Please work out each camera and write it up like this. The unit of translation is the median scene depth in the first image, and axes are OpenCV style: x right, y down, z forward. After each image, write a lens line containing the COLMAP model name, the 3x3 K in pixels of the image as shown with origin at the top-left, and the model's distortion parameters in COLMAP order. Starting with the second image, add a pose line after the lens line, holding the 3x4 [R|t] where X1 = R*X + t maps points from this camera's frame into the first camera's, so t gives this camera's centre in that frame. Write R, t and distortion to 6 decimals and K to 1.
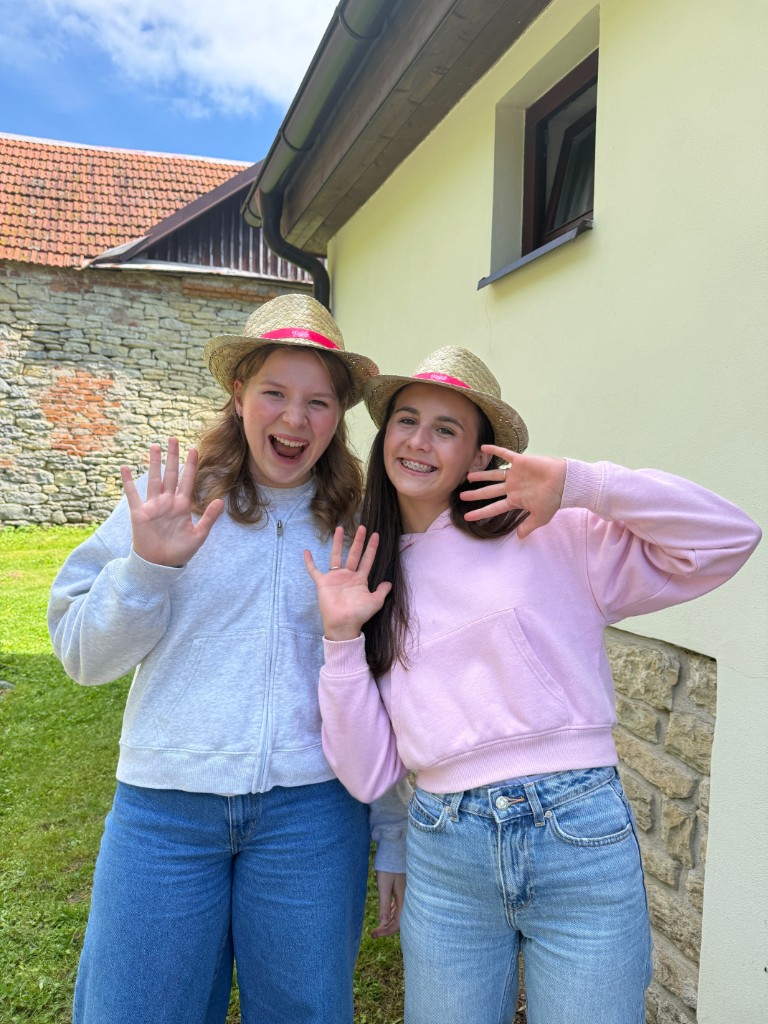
lens RADIAL K [[725.8, 0, 371.1], [0, 725.8, 522.7], [0, 0, 1]] dist [0.145905, -0.267456]
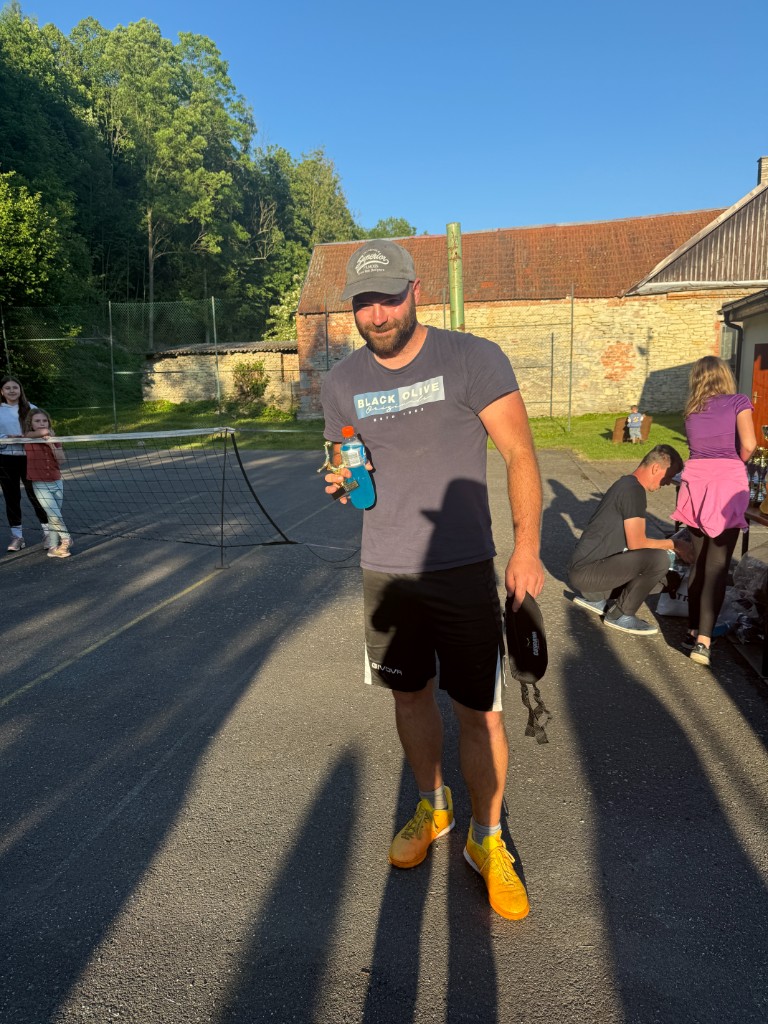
lens RADIAL K [[742.6, 0, 368.5], [0, 742.6, 515.0], [0, 0, 1]] dist [0.040995, -0.032728]
pose [[0.877644, 0.040840, -0.477570, 0.042868], [0.005914, 0.995365, 0.095988, 0.093694], [0.479276, -0.087067, 0.873335, -1.363880]]
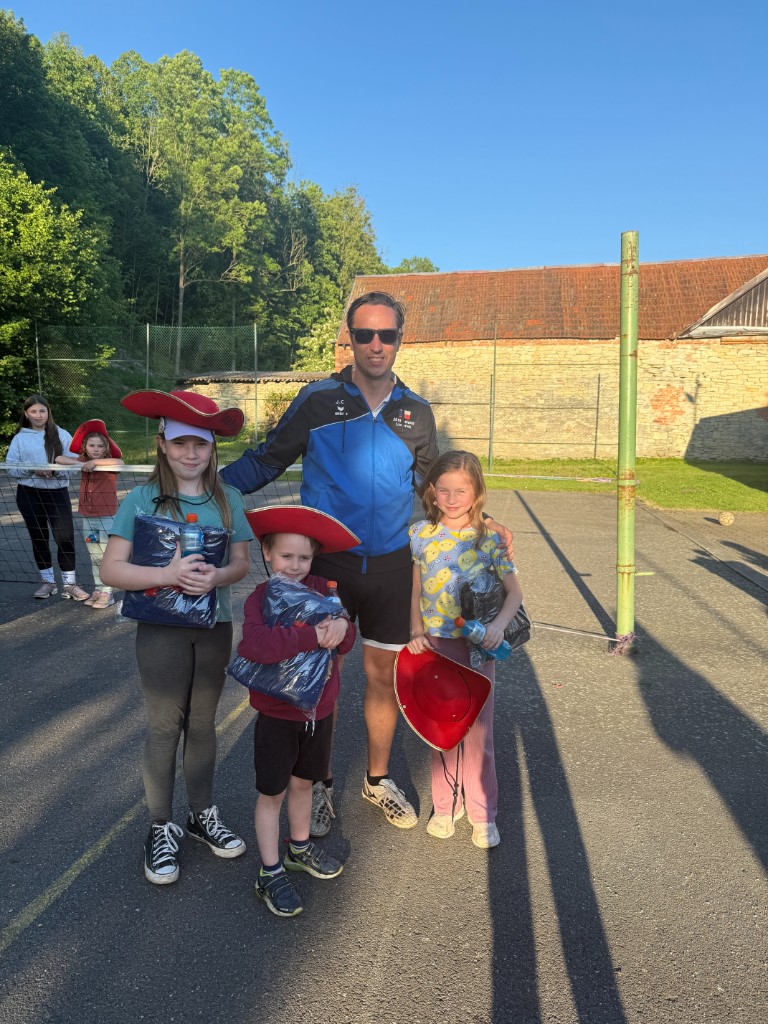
lens RADIAL K [[736.4, 0, 376.3], [0, 736.4, 513.9], [0, 0, 1]] dist [0.082149, -0.099708]
pose [[0.875130, 0.053843, -0.480883, -0.072483], [-0.033833, 0.998166, 0.050190, 0.089398], [0.482704, -0.027653, 0.875347, -1.317441]]
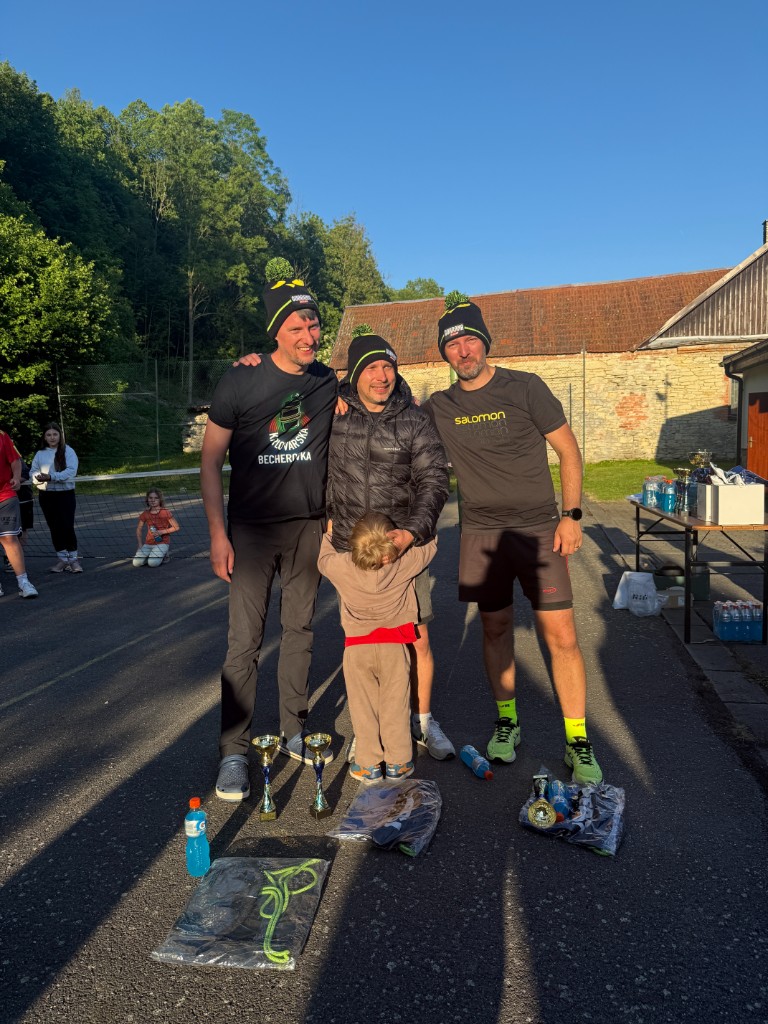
lens RADIAL K [[736.4, 0, 376.3], [0, 736.4, 513.9], [0, 0, 1]] dist [0.082149, -0.099708]
pose [[0.862630, 0.005742, -0.505804, 0.104033], [0.008061, 0.999653, 0.025096, 0.112774], [0.505772, -0.025726, 0.862284, -1.448905]]
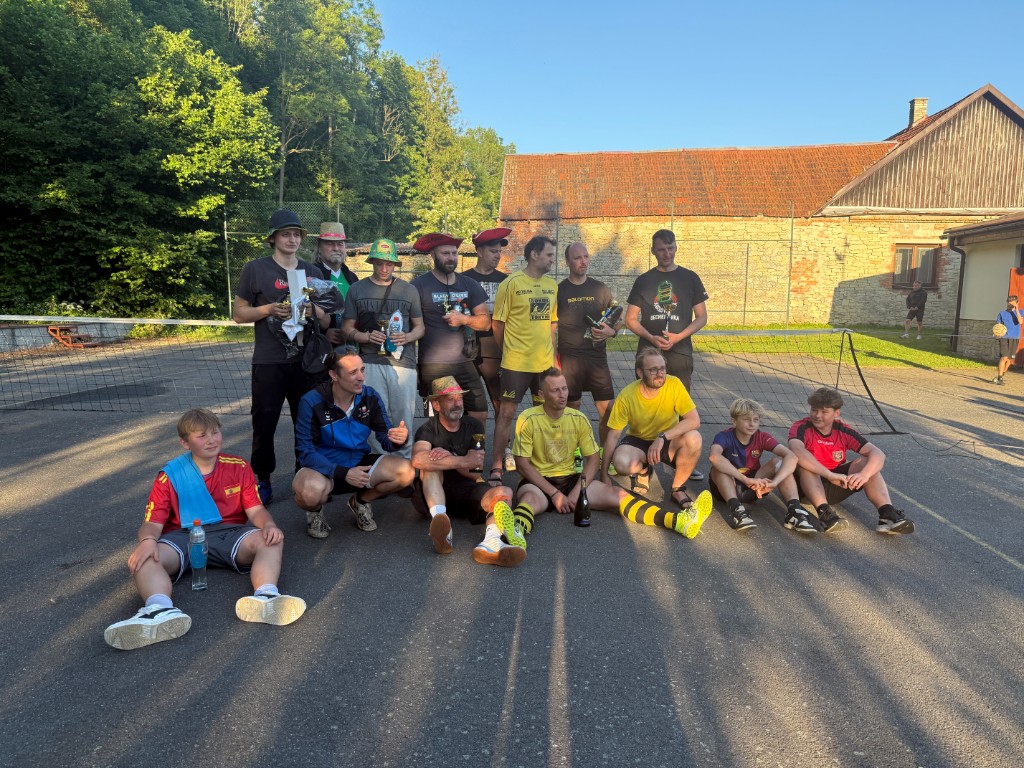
lens RADIAL K [[736.4, 0, 512.0], [0, 736.4, 384.0], [0, 0, 1]] dist [0.082149, -0.099708]
pose [[0.926697, 0.038400, -0.373841, -0.348245], [-0.021273, 0.998531, 0.049834, 0.103133], [0.375206, -0.038228, 0.926153, -1.613923]]
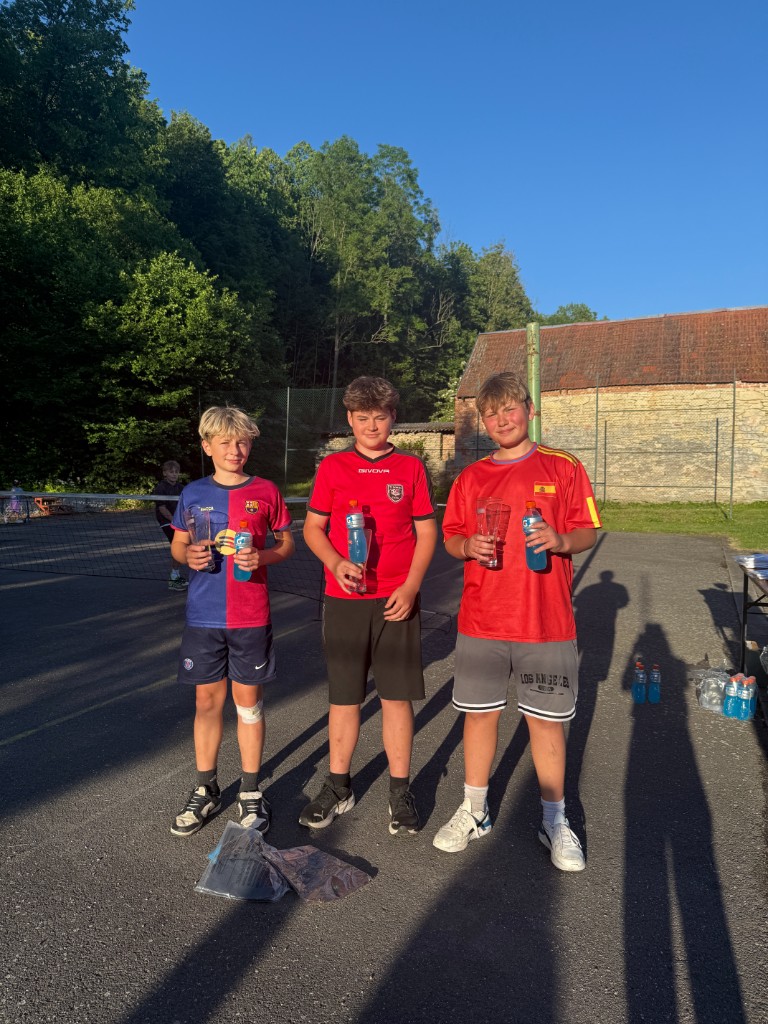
lens RADIAL K [[725.8, 0, 371.1], [0, 725.8, 522.7], [0, 0, 1]] dist [0.145905, -0.267456]
pose [[0.745650, 0.033596, -0.665490, 0.123591], [-0.039299, 0.999207, 0.006411, 0.099904], [0.665178, 0.021373, 0.746379, -1.363381]]
